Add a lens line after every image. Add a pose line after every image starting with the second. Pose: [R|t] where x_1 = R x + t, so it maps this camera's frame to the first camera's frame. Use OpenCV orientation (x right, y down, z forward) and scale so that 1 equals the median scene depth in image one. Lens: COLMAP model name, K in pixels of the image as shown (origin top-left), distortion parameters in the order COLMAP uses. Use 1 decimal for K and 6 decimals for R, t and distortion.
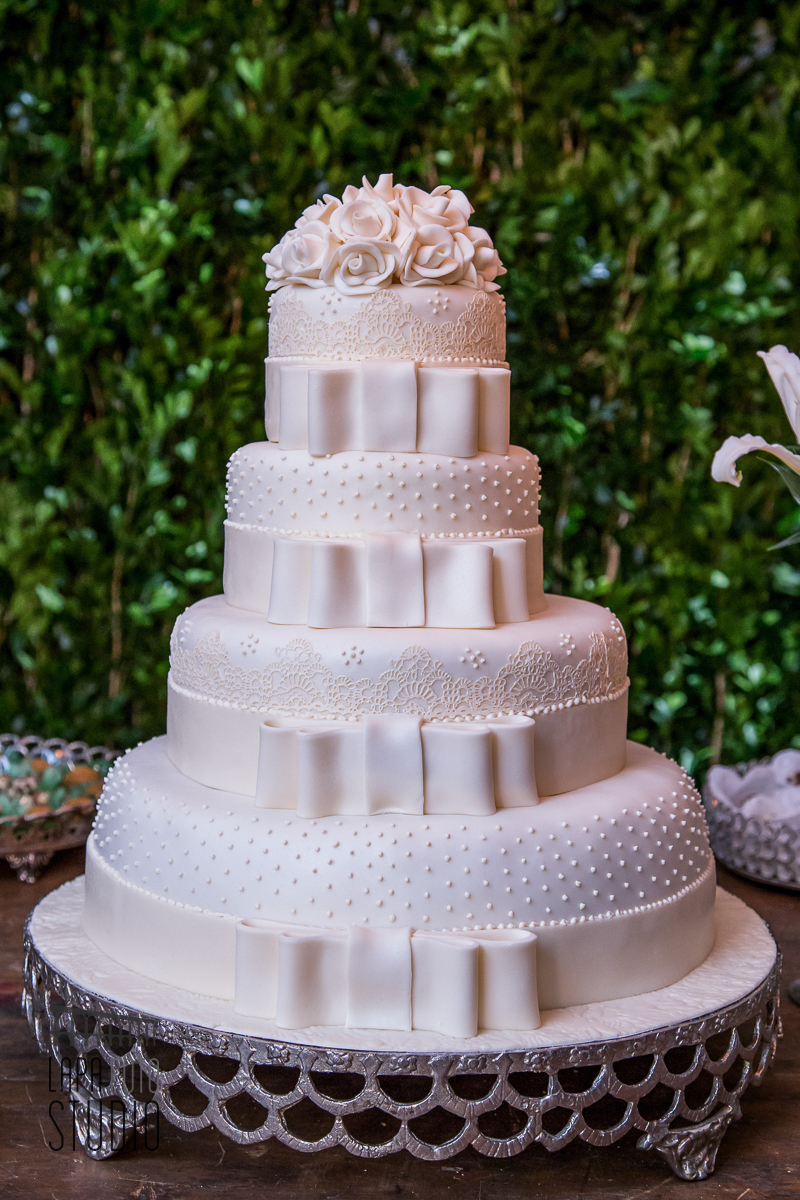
lens RADIAL K [[2641.5, 0, 398.2], [0, 2641.5, 606.1], [0, 0, 1]] dist [0.118003, 0.000000]
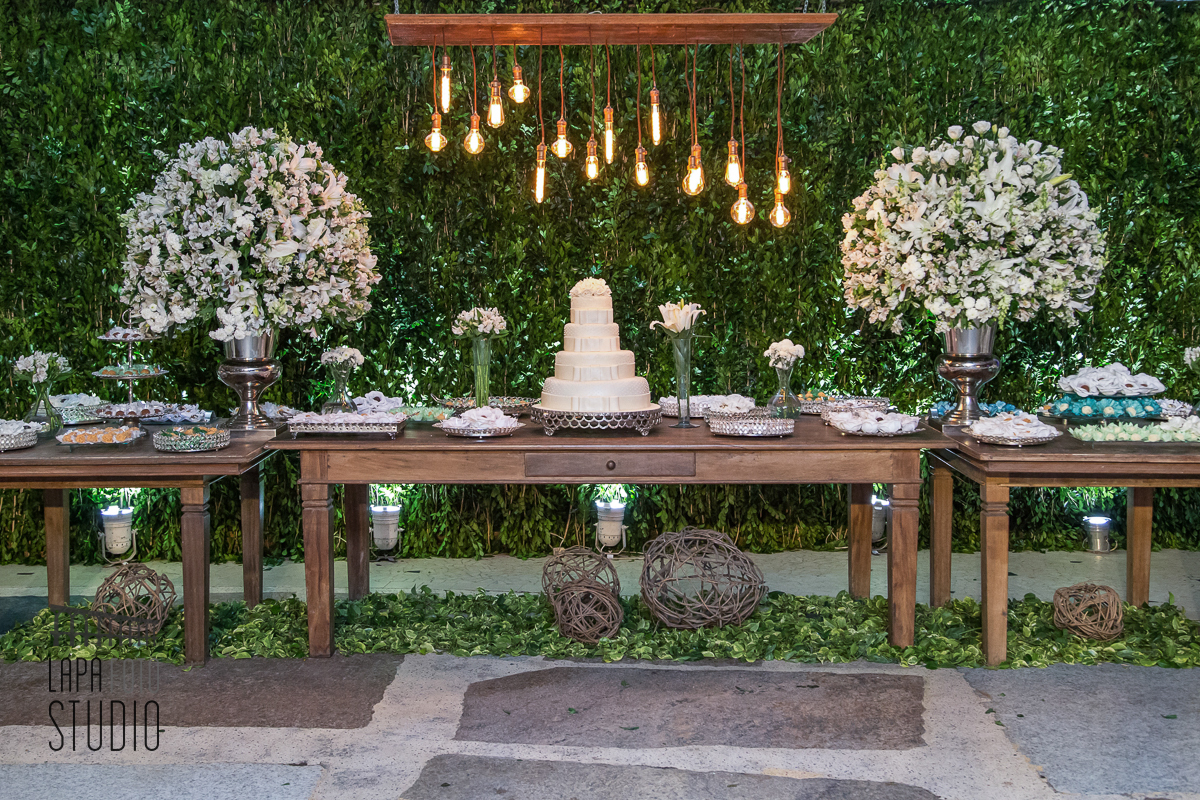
lens RADIAL K [[2641.5, 0, 599.6], [0, 2641.5, 397.2], [0, 0, 1]] dist [0.118003, 0.000000]
pose [[0.999419, -0.022165, 0.025888, -0.075606], [0.023861, 0.997457, -0.067165, 0.262801], [-0.024334, 0.067743, 0.997406, -2.550165]]
